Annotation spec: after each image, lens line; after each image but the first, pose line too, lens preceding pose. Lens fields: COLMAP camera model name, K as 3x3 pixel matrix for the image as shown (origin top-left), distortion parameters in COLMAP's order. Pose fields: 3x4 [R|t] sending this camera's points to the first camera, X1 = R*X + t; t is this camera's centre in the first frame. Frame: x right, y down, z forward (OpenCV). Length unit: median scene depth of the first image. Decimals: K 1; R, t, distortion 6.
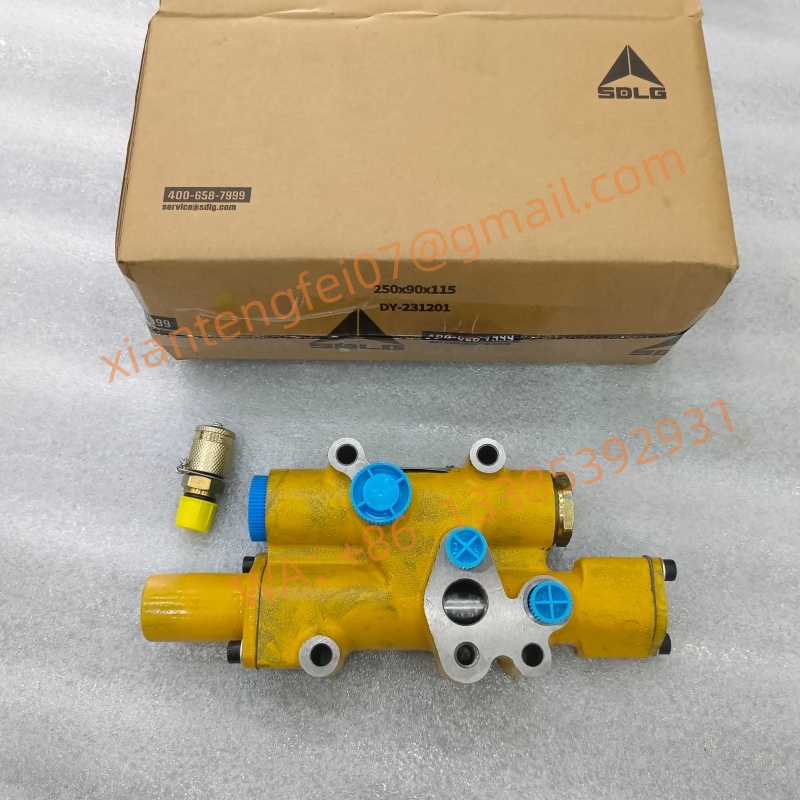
lens RADIAL K [[890.1, 0, 408.7], [0, 890.1, 431.5], [0, 0, 1]] dist [-0.012692, -0.023100]
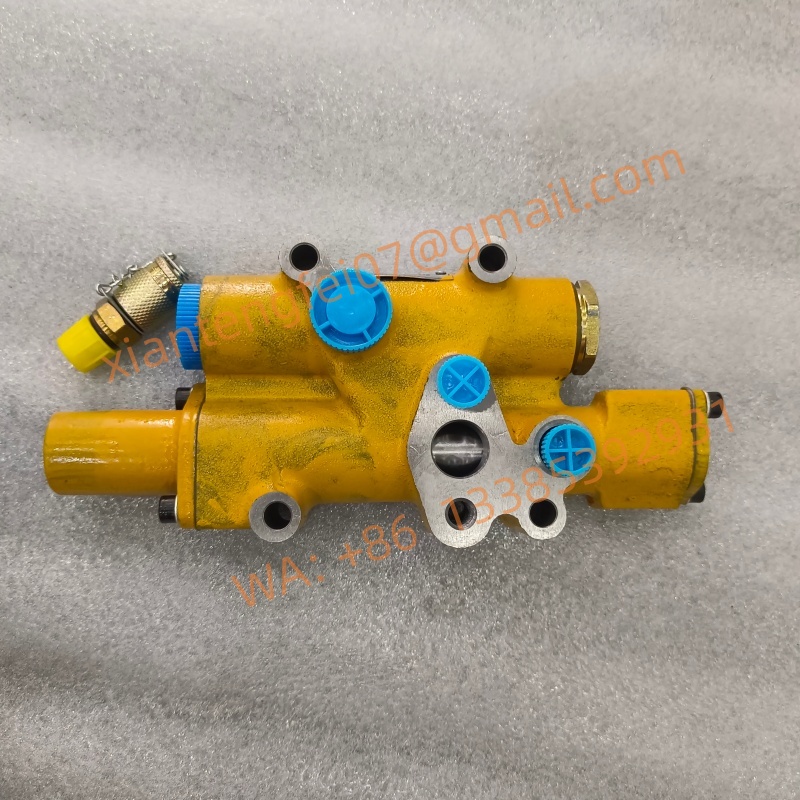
lens RADIAL K [[890.1, 0, 408.7], [0, 890.1, 431.5], [0, 0, 1]] dist [-0.012692, -0.023100]
pose [[0.999527, -0.001611, 0.030700, -0.005410], [-0.005657, 0.971931, 0.235196, -0.007247], [-0.030217, -0.235259, 0.971463, 0.231319]]
